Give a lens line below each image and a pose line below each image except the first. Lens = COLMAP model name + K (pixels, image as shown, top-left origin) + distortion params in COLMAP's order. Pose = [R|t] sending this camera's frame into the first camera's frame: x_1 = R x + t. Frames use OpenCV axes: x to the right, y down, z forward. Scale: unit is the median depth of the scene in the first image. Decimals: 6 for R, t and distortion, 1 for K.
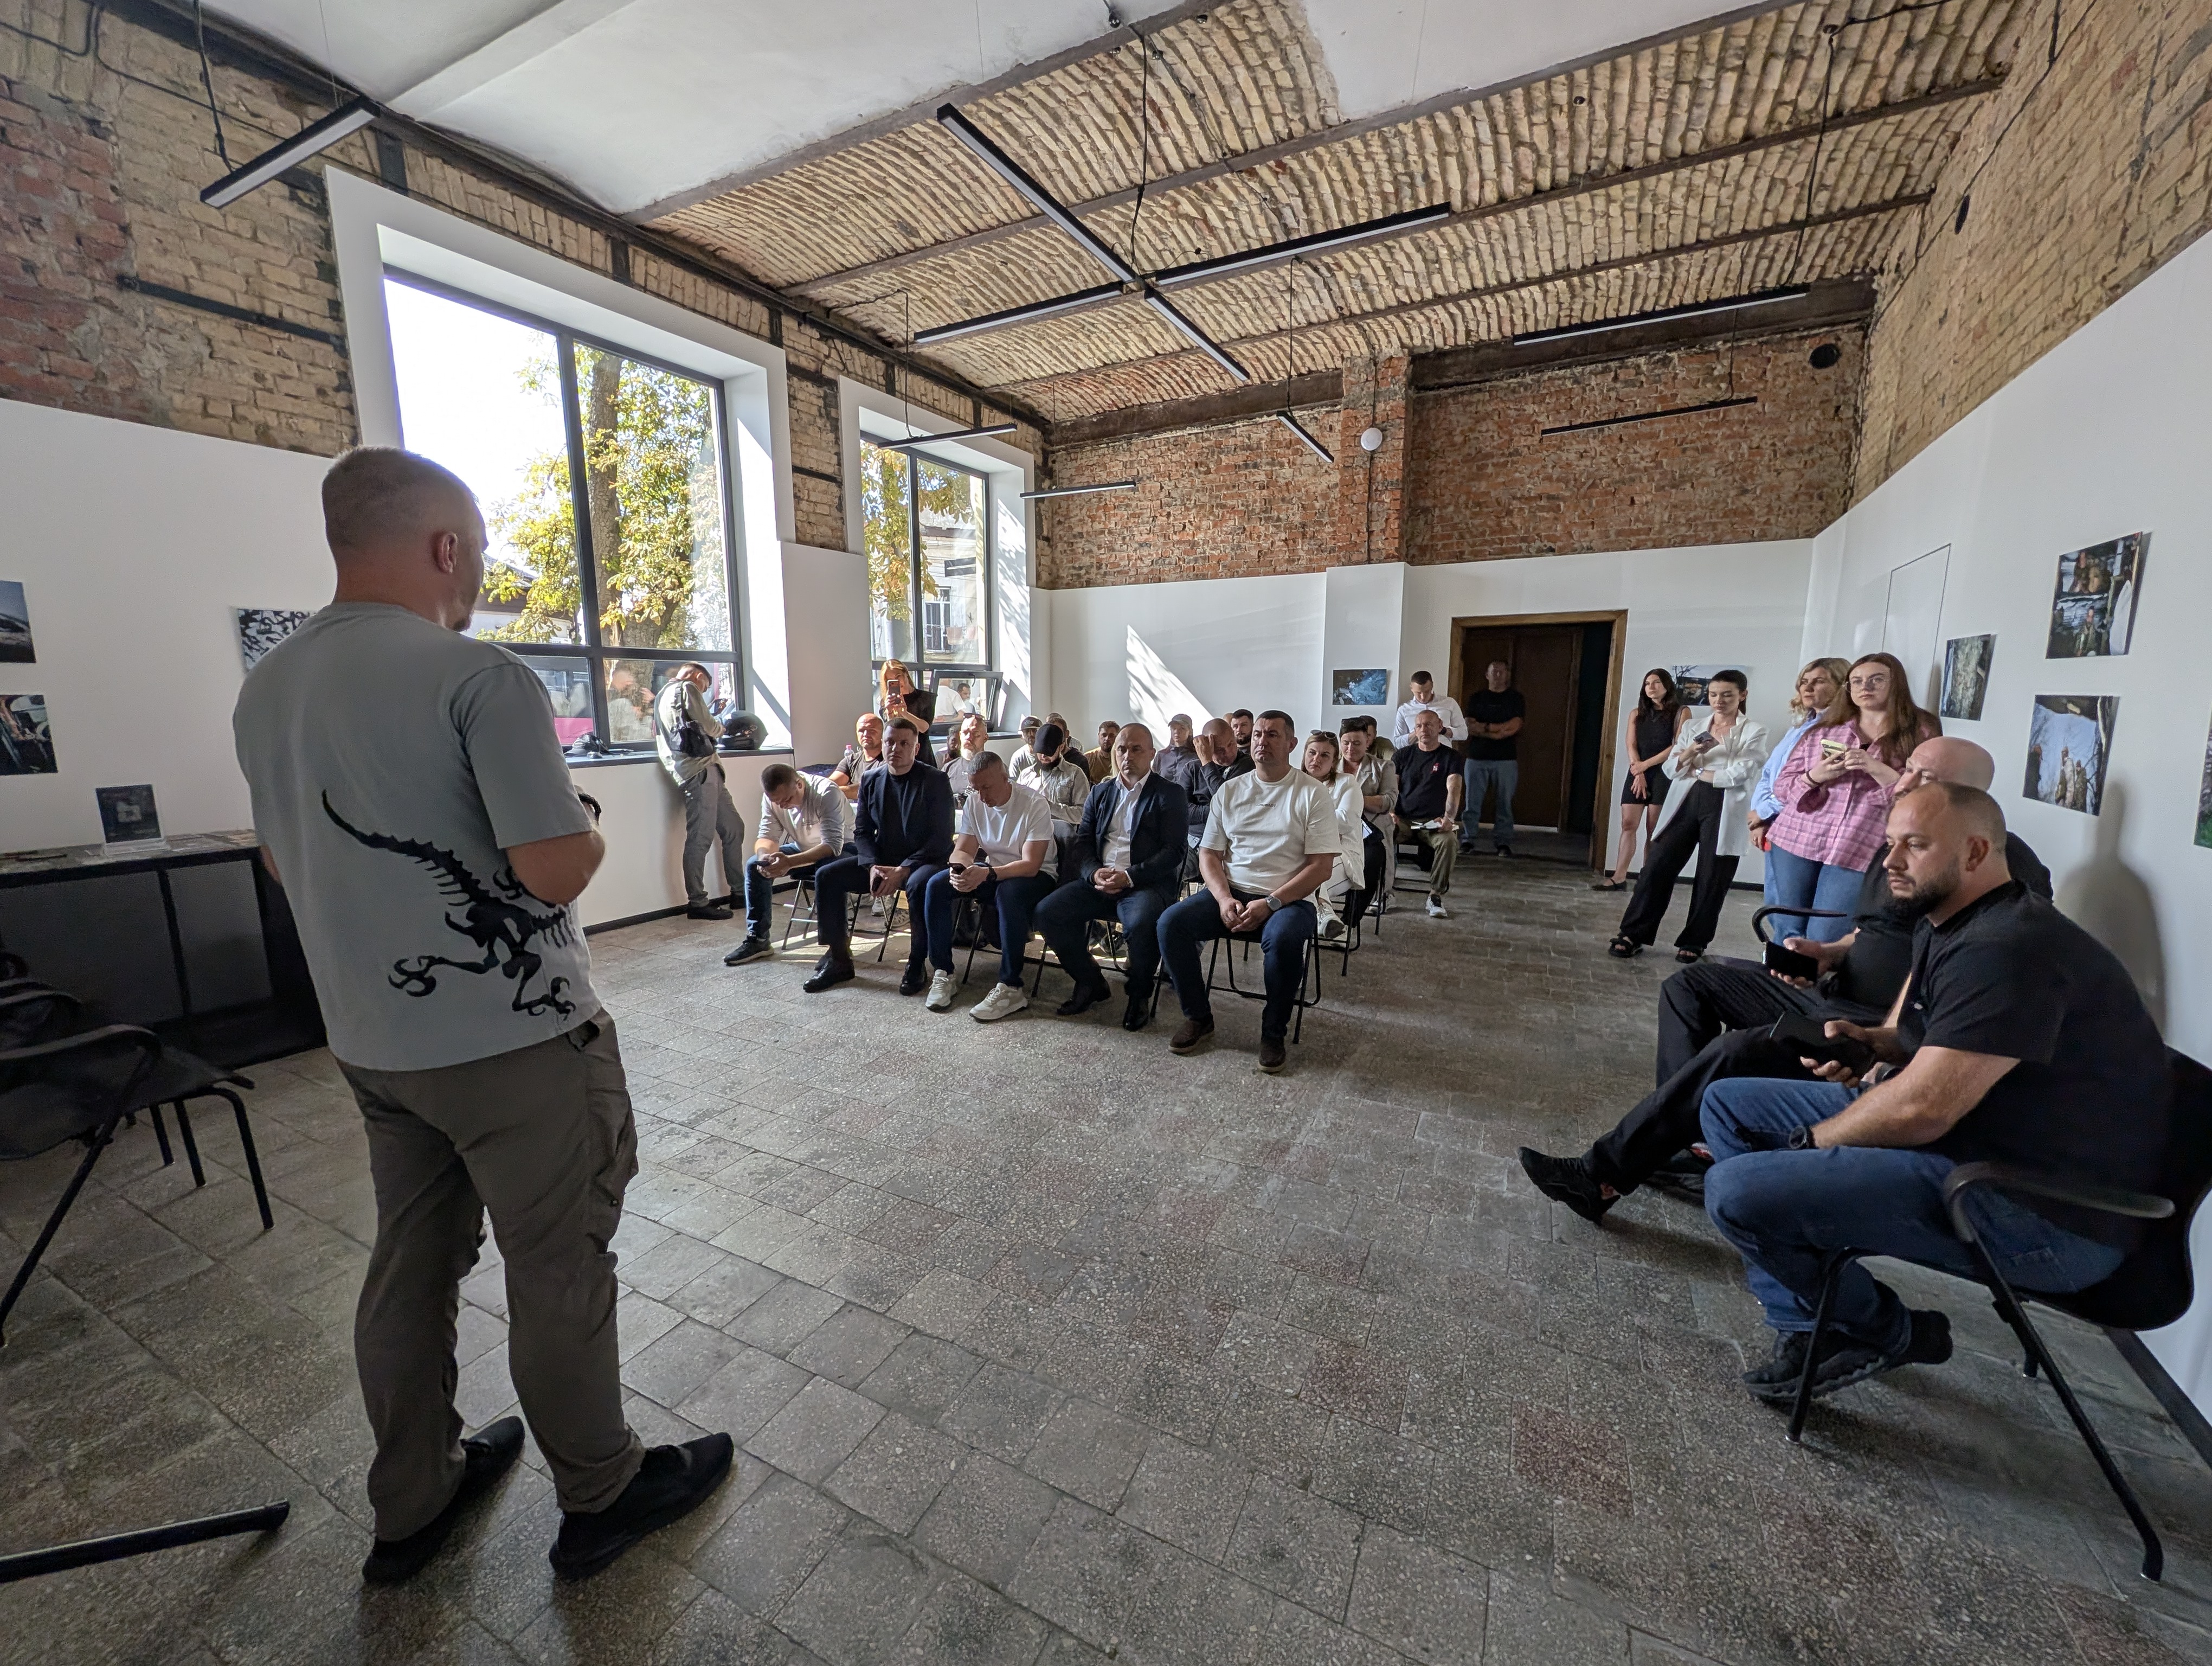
lens RADIAL K [[856.6, 0, 1109.8], [0, 856.6, 820.6], [0, 0, 1]] dist [0.002905, -0.000672]
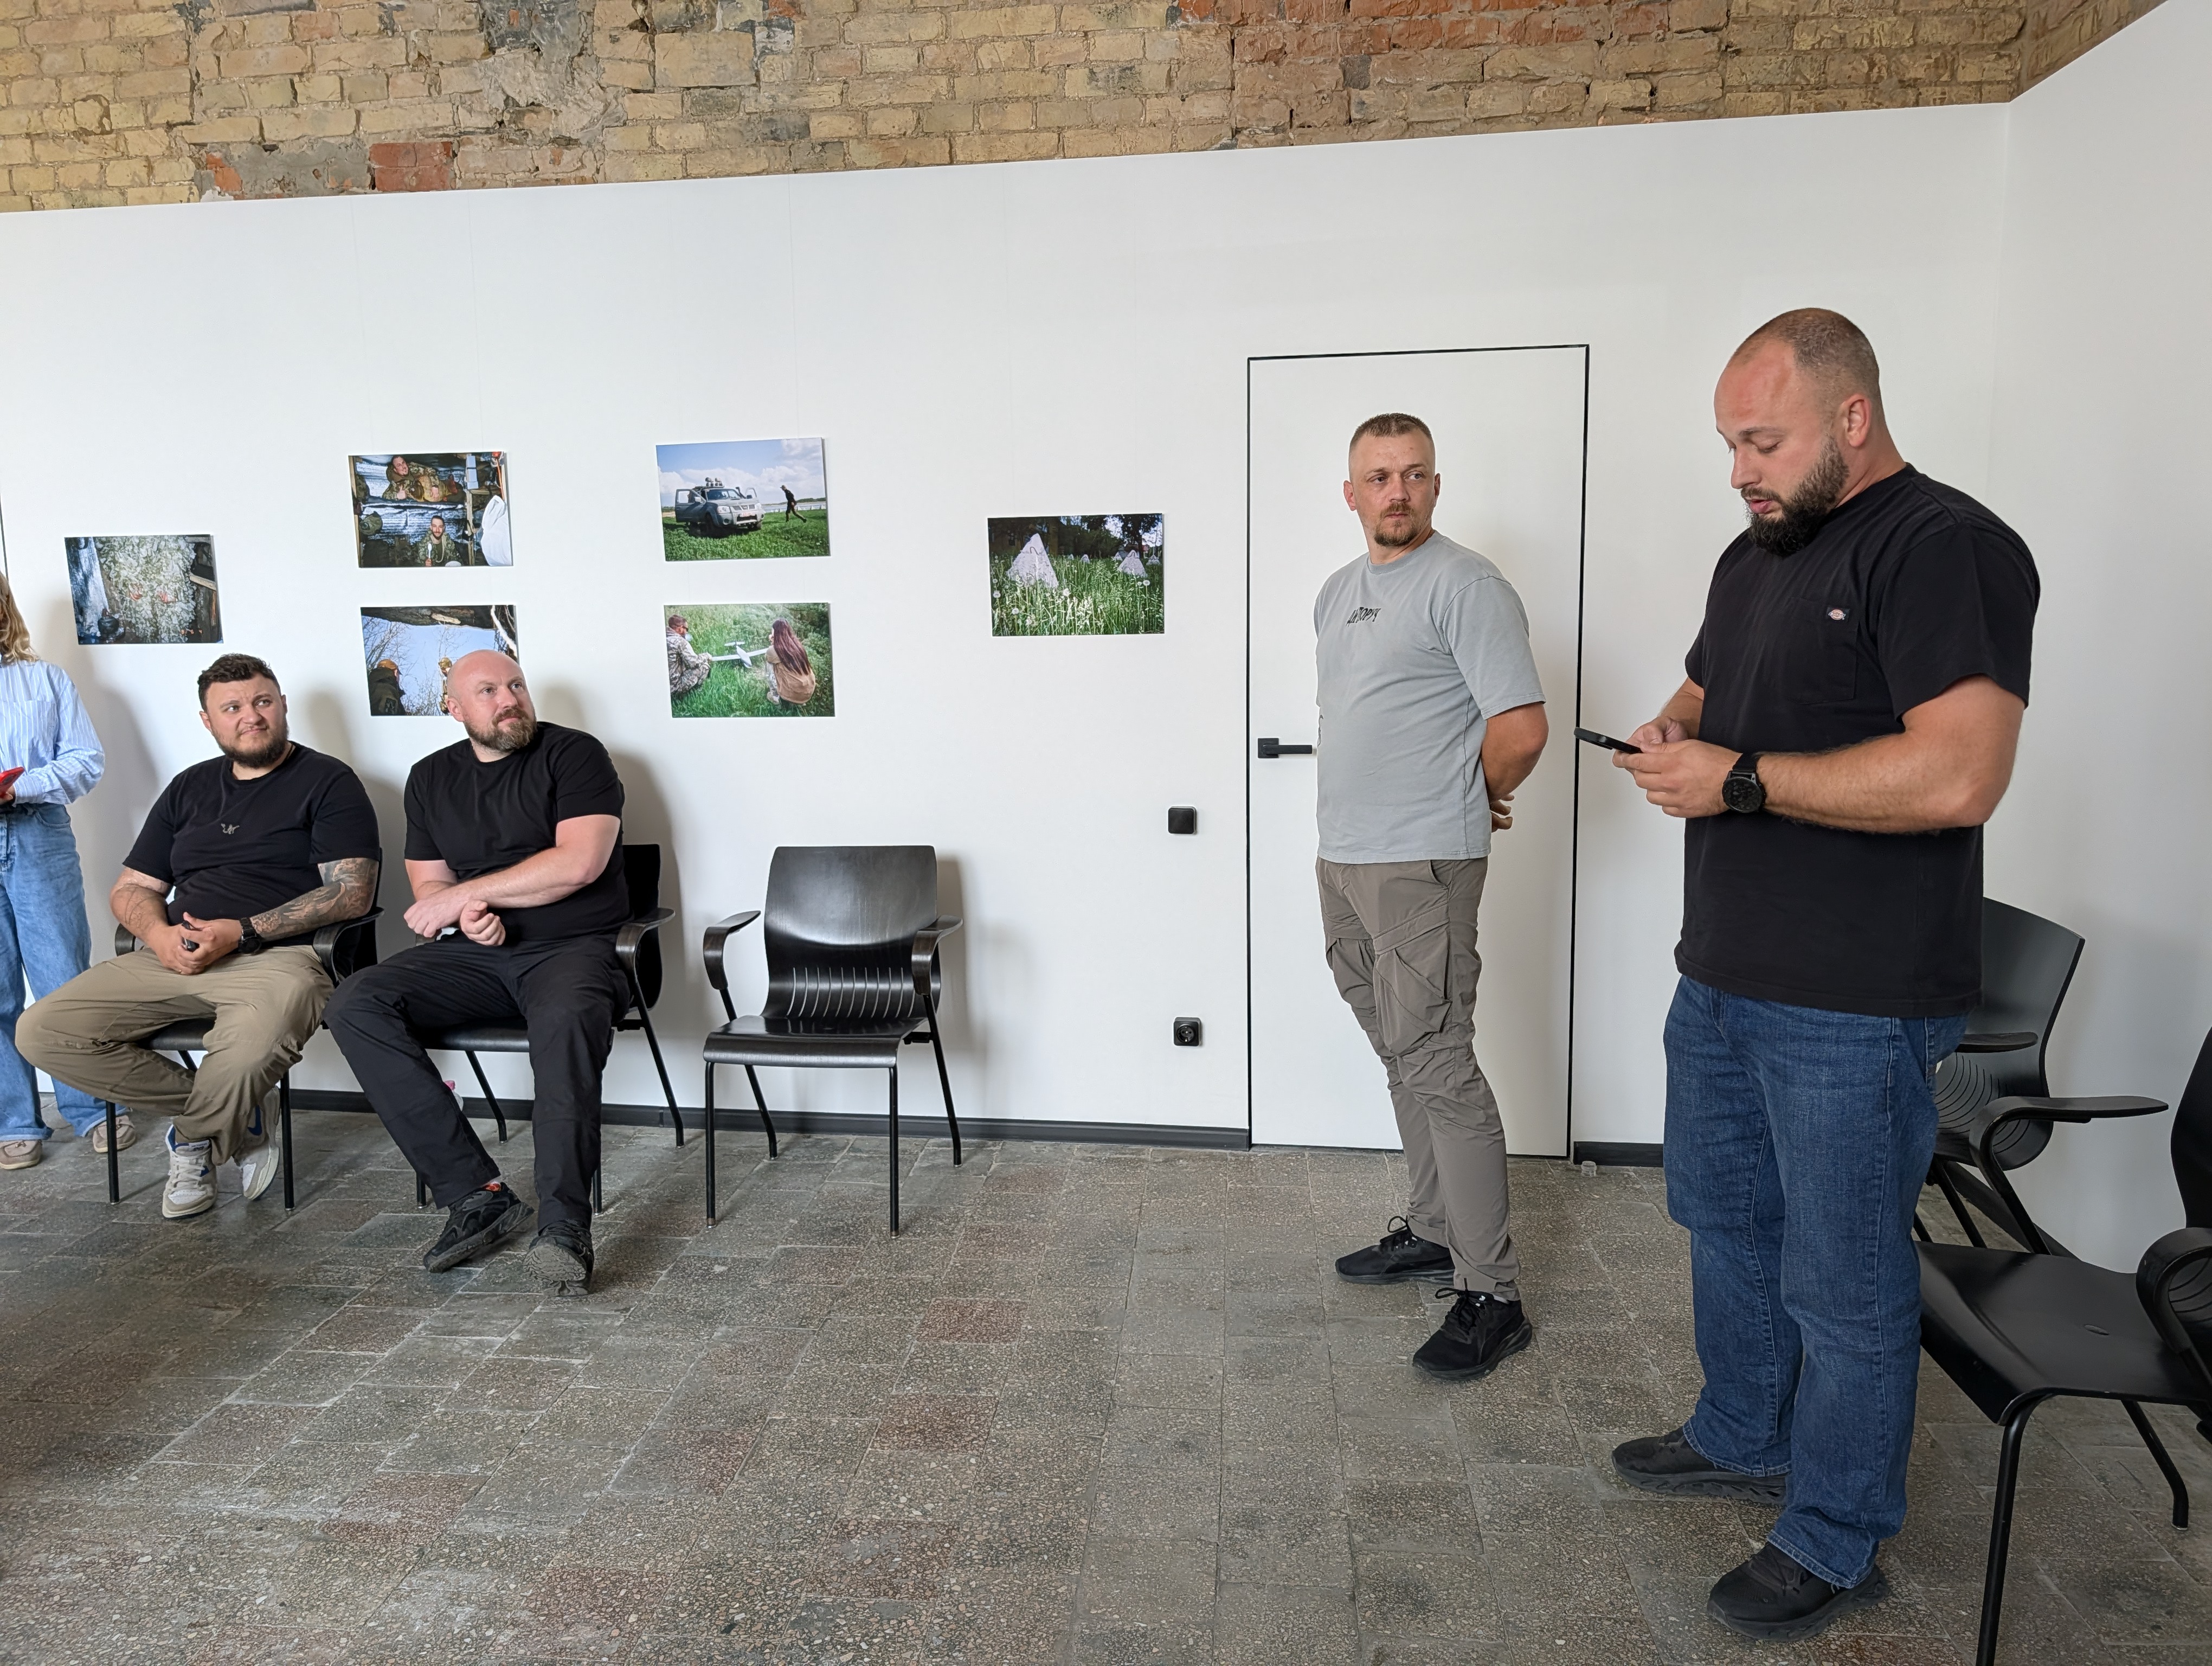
lens RADIAL K [[1598.5, 0, 1100.2], [0, 1598.5, 819.4], [0, 0, 1]] dist [0.017256, -0.016586]
pose [[-0.363544, -0.121742, 0.923588, -0.300317], [0.151184, 0.970571, 0.187445, -0.047204], [-0.919227, 0.207776, -0.334440, 0.332609]]
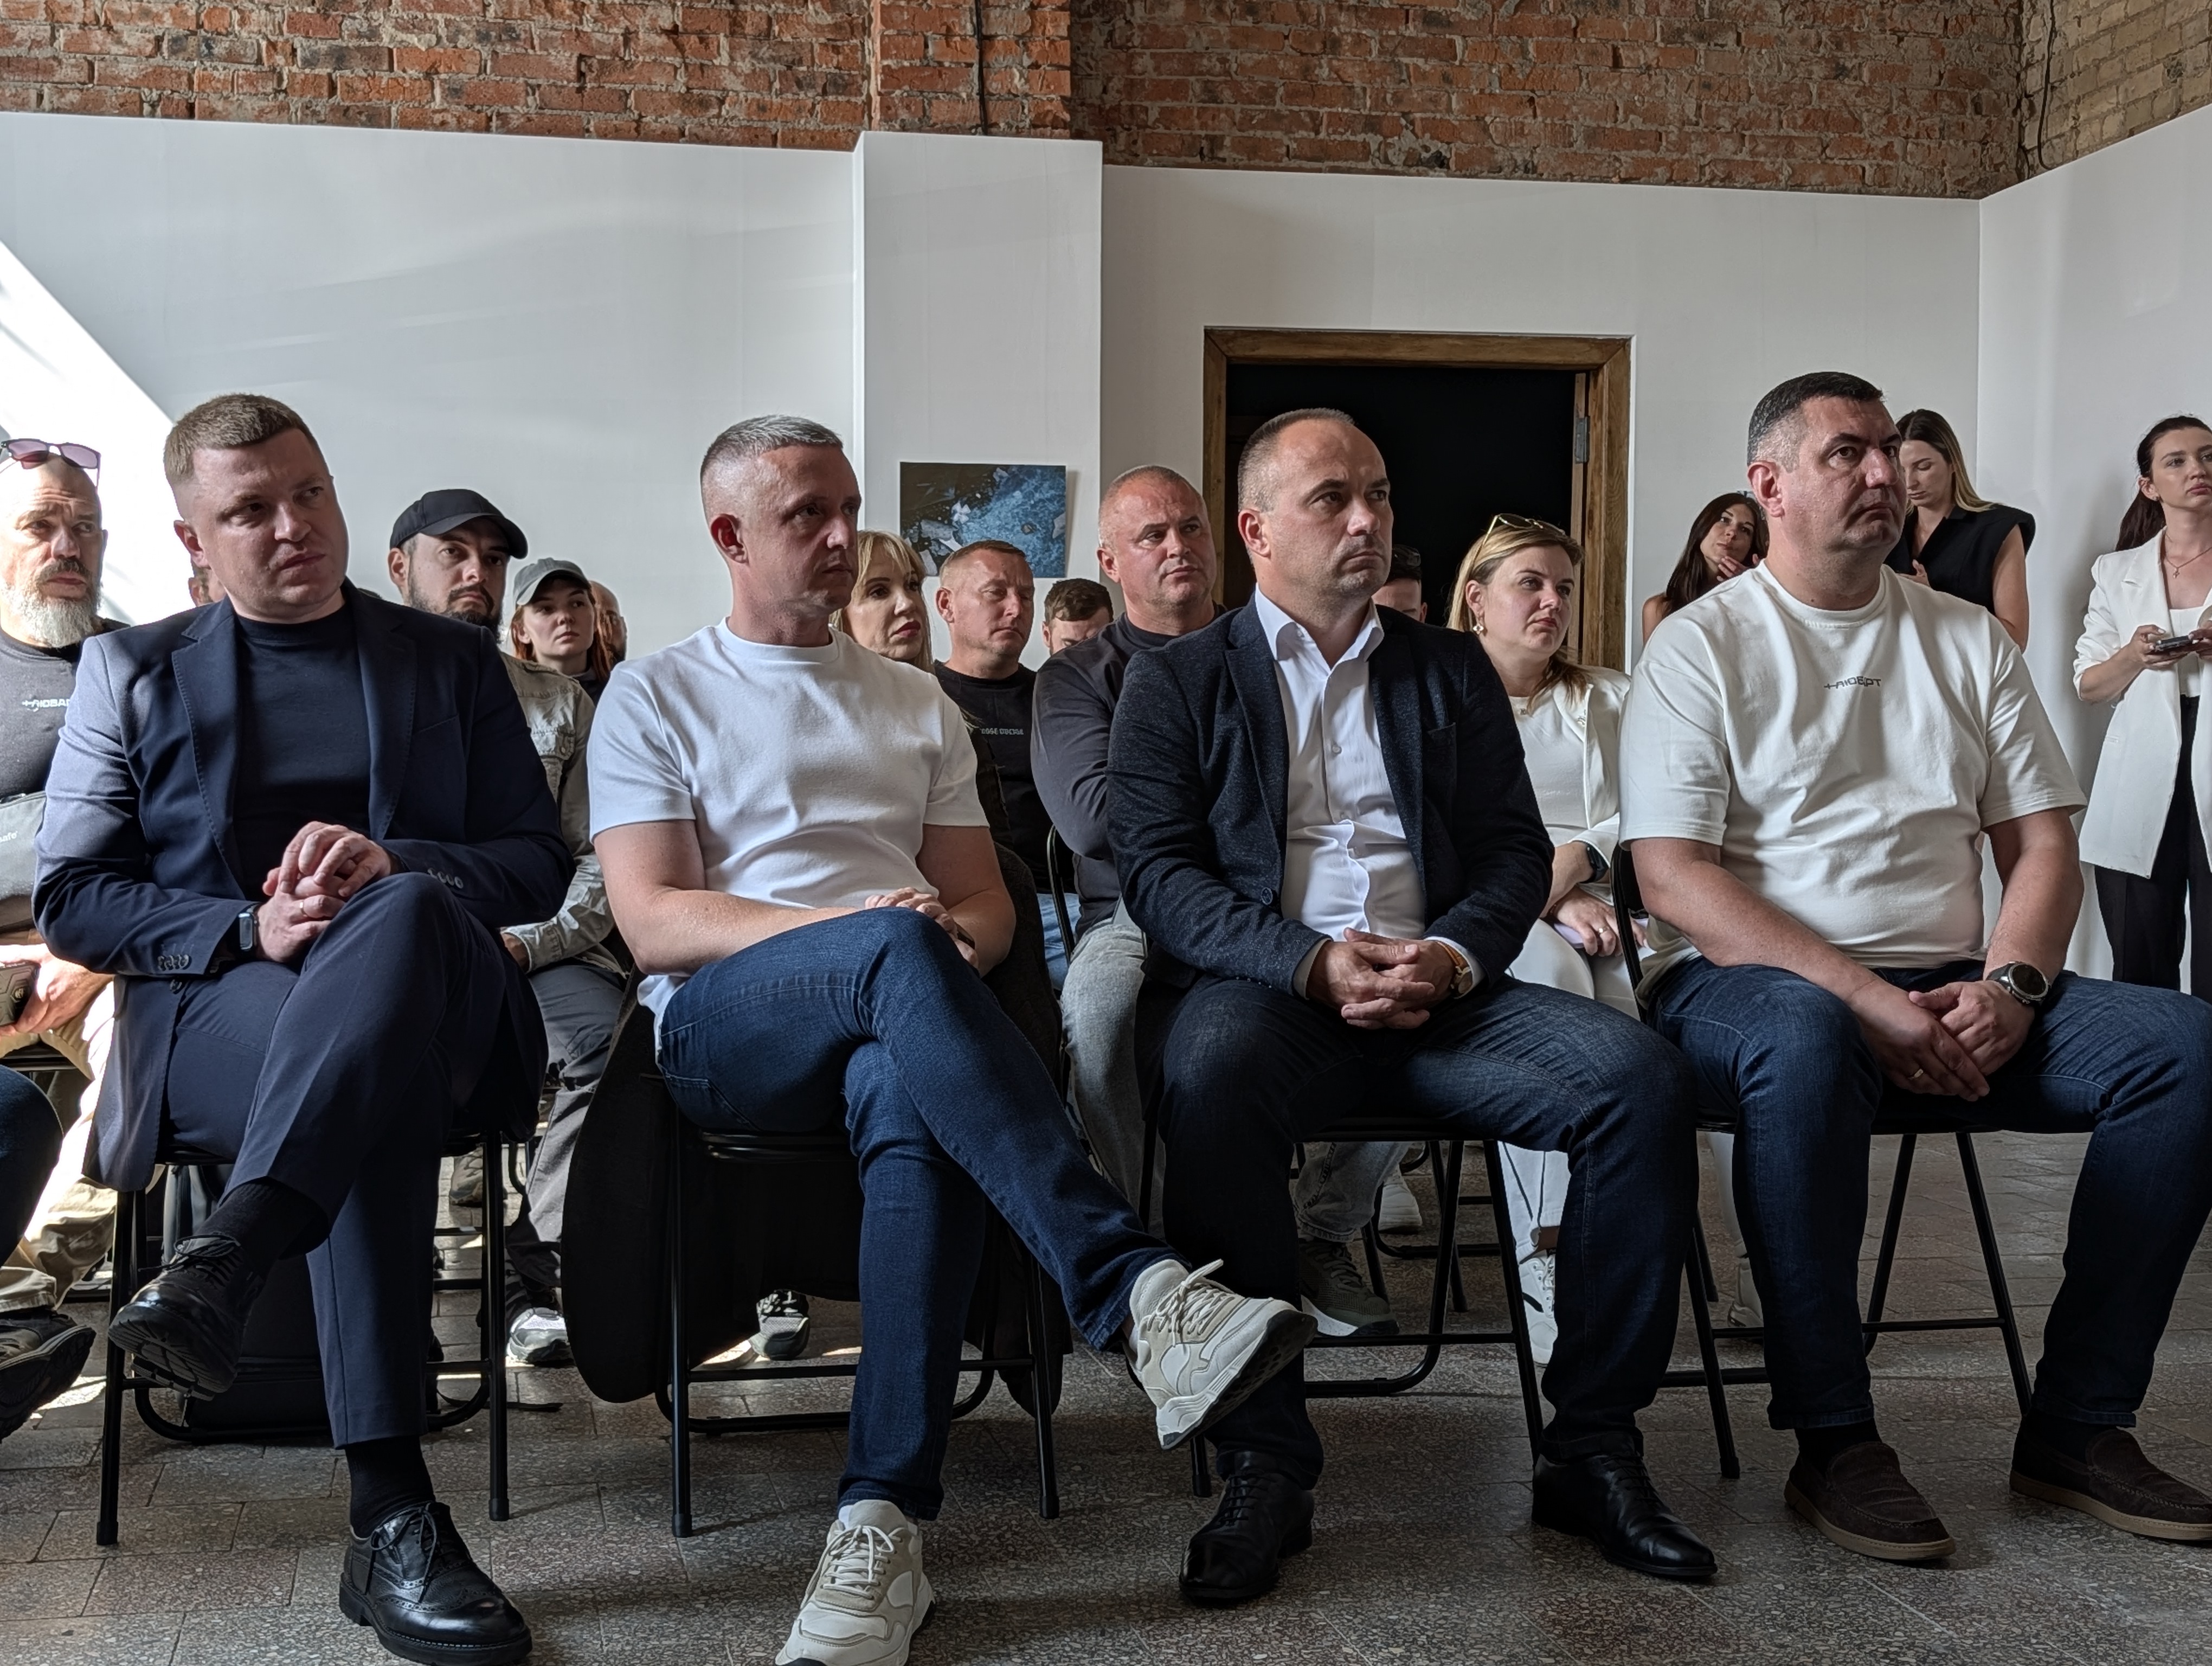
lens RADIAL K [[2742.7, 0, 1073.8], [0, 2742.7, 847.0], [0, 0, 1]] dist [0.010400, 0.000000]
pose [[0.775106, -0.020598, 0.631495, -0.336585], [0.087760, 0.993290, -0.075319, 0.043557], [-0.625707, 0.113800, 0.771713, 0.238215]]
